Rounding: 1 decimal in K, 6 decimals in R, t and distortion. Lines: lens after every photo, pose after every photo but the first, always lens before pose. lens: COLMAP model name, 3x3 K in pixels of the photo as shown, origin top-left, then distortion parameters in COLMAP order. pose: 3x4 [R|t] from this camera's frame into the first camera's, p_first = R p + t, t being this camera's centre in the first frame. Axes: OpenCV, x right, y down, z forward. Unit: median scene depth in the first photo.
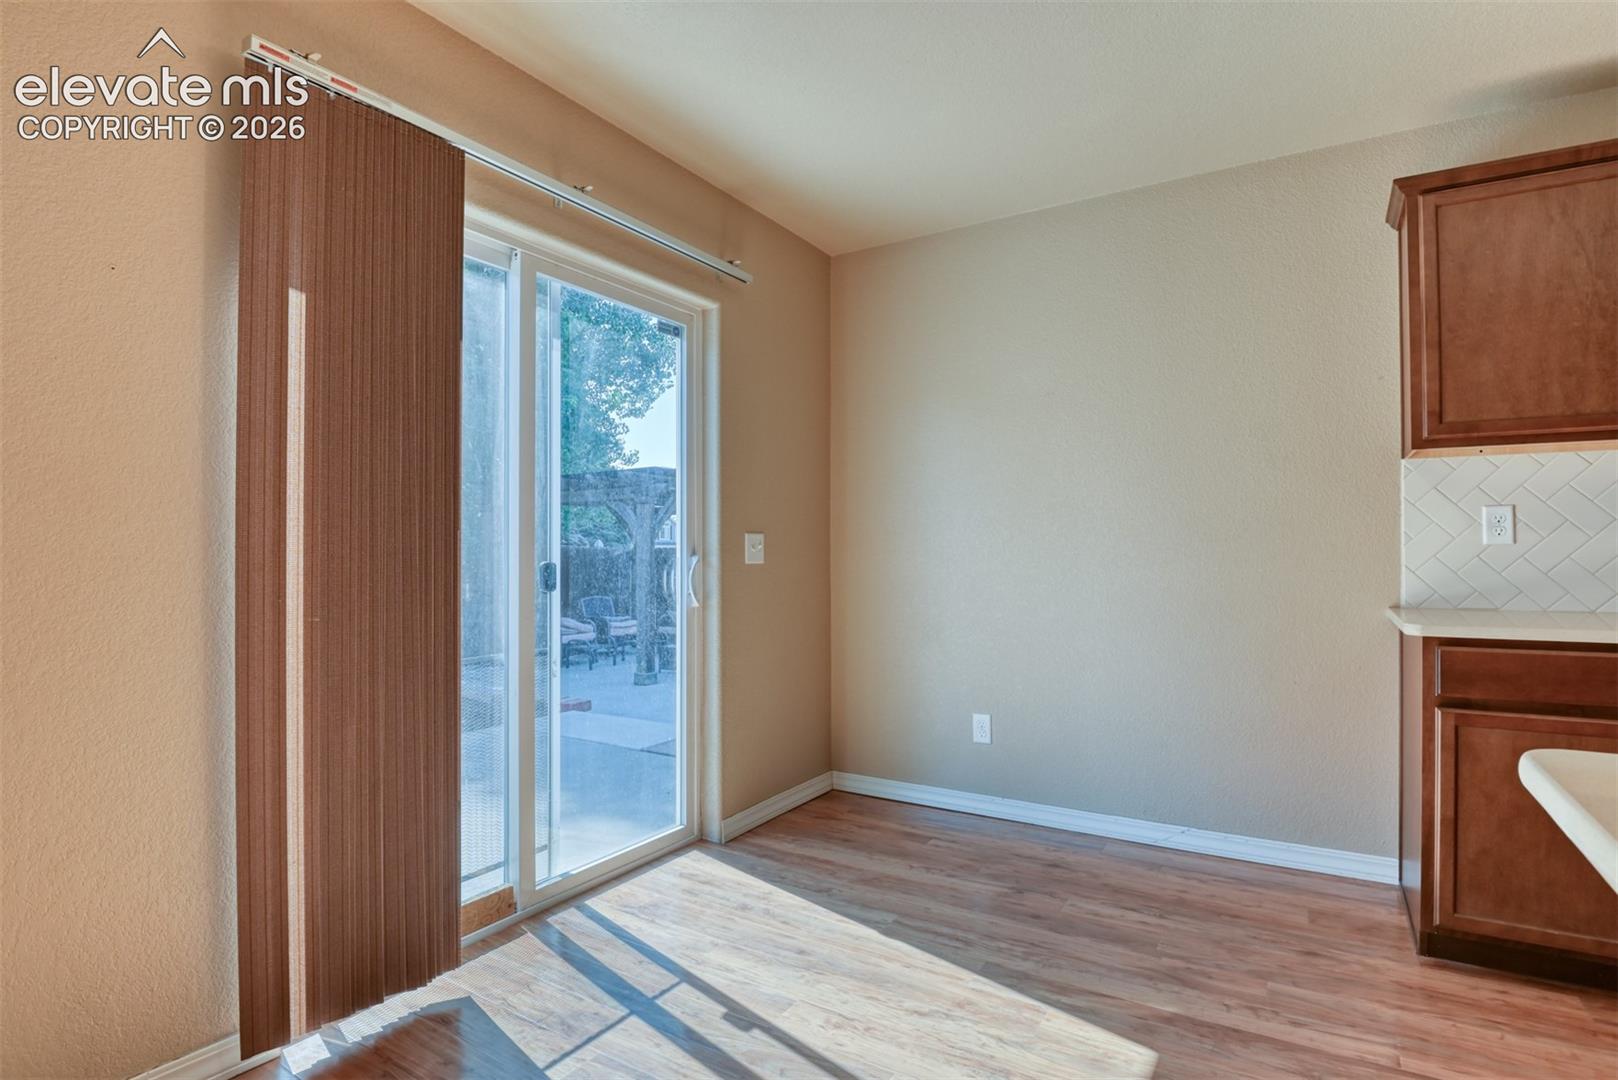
lens RADIAL K [[794.4, 0, 810.8], [0, 794.4, 546.2], [0, 0, 1]] dist [-0.026743, -0.001293]
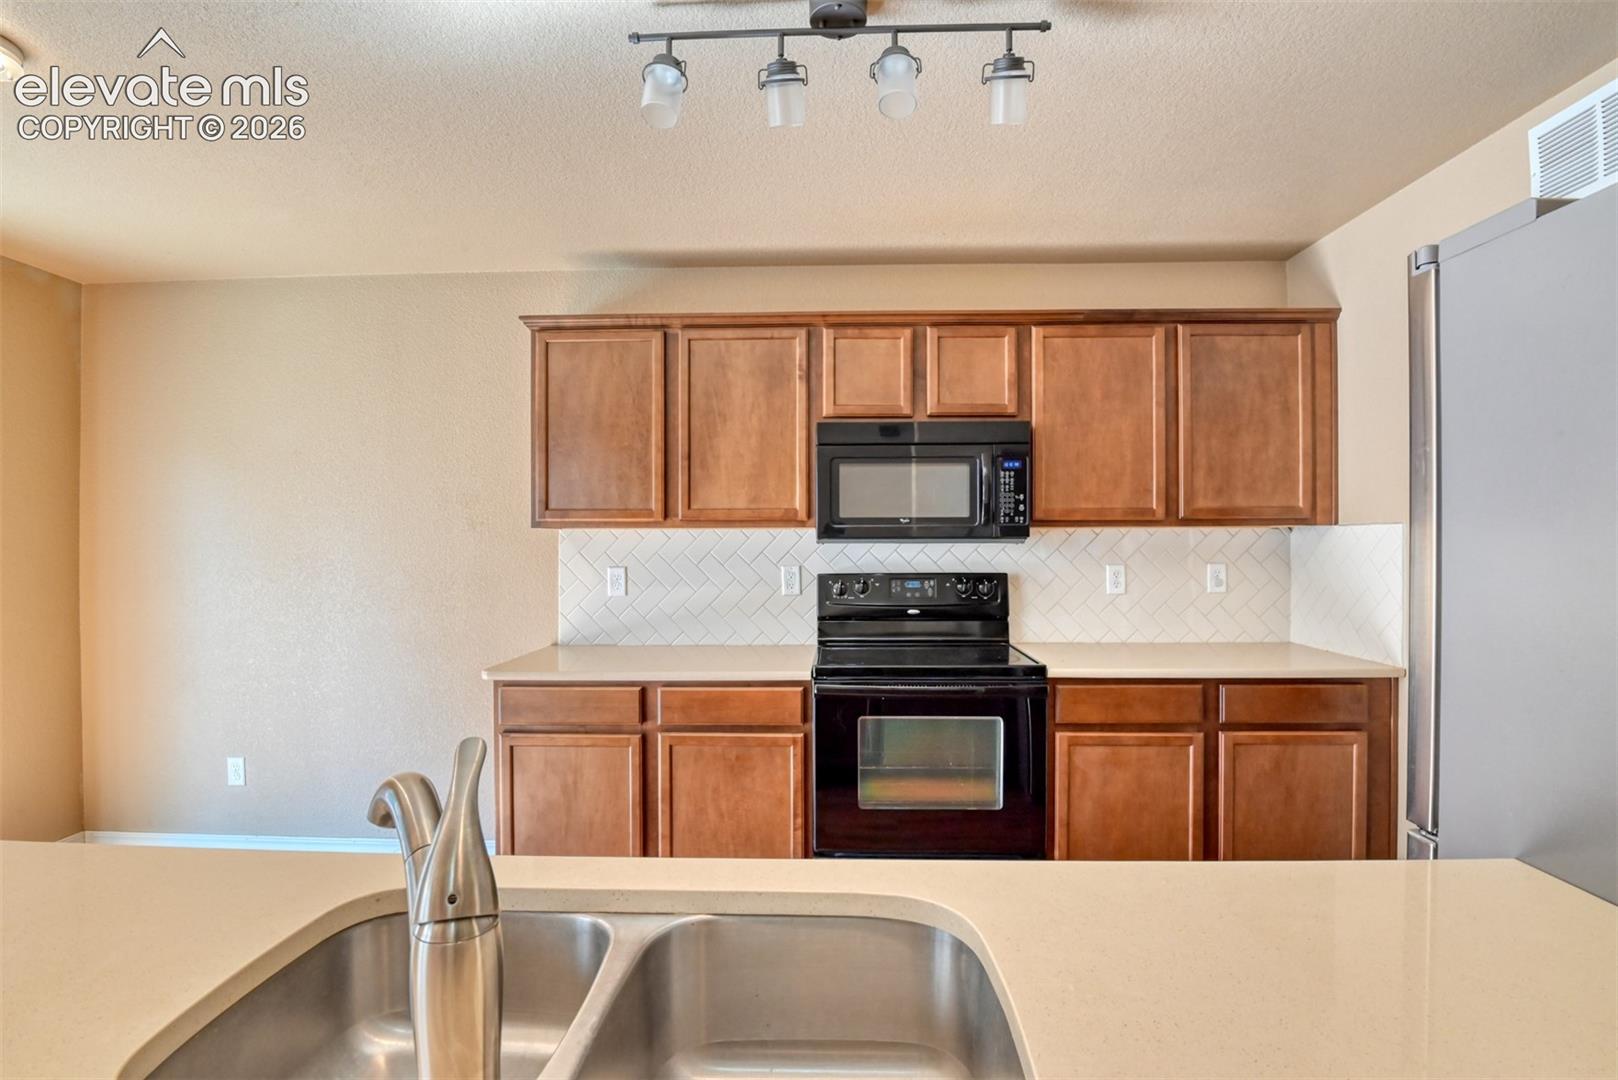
lens RADIAL K [[774.3, 0, 802.1], [0, 774.3, 544.7], [0, 0, 1]] dist [-0.024242, -0.000471]
pose [[0.865442, -0.001030, 0.501008, 0.536054], [-0.001481, 0.999988, 0.004615, -0.106057], [-0.501007, -0.004736, 0.865430, -0.341338]]
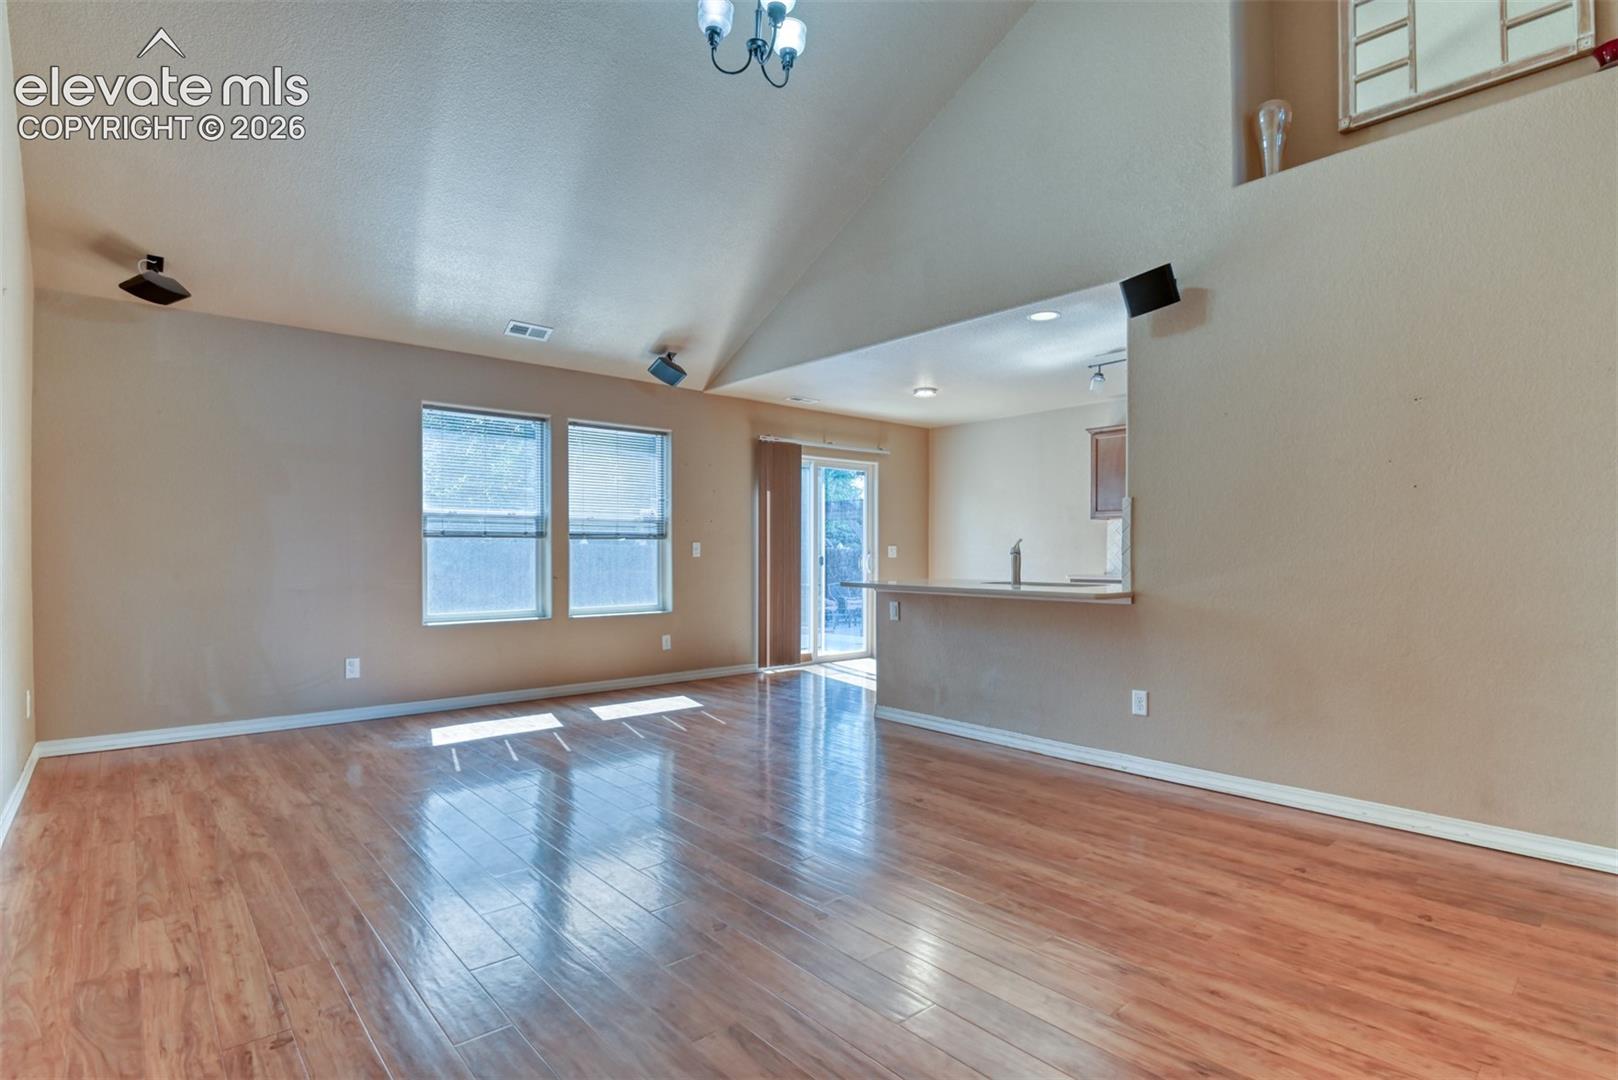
lens RADIAL K [[792.5, 0, 830.4], [0, 792.5, 561.3], [0, 0, 1]] dist [-0.025111, -0.000928]
pose [[0.962360, -0.002912, -0.271763, 0.650257], [0.006932, 0.999880, 0.013832, -0.002426], [0.271691, -0.015195, 0.962265, -2.351341]]
